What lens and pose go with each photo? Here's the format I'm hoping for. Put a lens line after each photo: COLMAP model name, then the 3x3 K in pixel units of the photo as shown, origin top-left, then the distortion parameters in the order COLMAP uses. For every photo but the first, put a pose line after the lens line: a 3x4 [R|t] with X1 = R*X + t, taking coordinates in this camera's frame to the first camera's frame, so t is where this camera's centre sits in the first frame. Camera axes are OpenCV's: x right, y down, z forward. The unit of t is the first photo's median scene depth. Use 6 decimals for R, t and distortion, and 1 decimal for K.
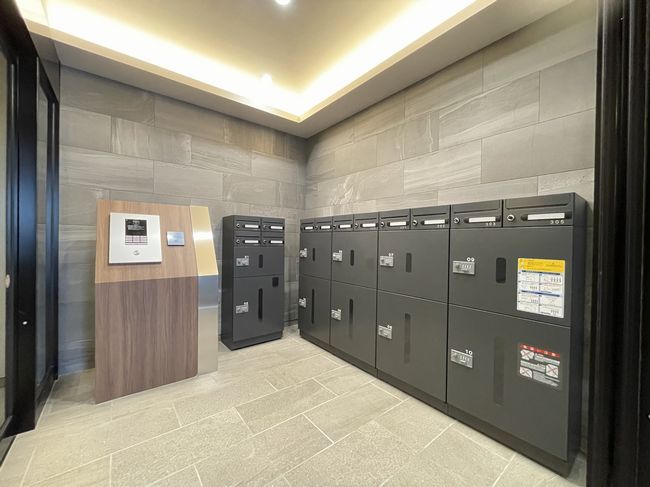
lens RADIAL K [[263.2, 0, 325.0], [0, 263.2, 243.5], [0, 0, 1]] dist [-0.000602, -0.000067]
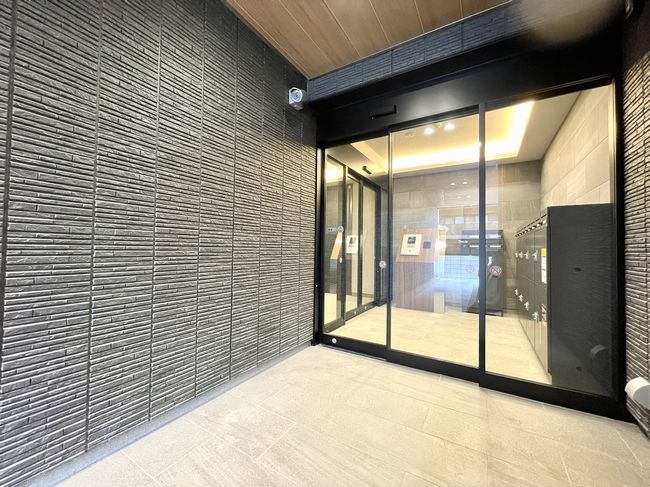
lens RADIAL K [[263.2, 0, 325.0], [0, 263.2, 243.5], [0, 0, 1]] dist [-0.000602, -0.000067]
pose [[0.342603, -0.027182, -0.939087, 1.188938], [-0.017705, 0.999217, -0.035382, 0.062996], [0.939313, 0.028748, 0.341854, -0.507605]]
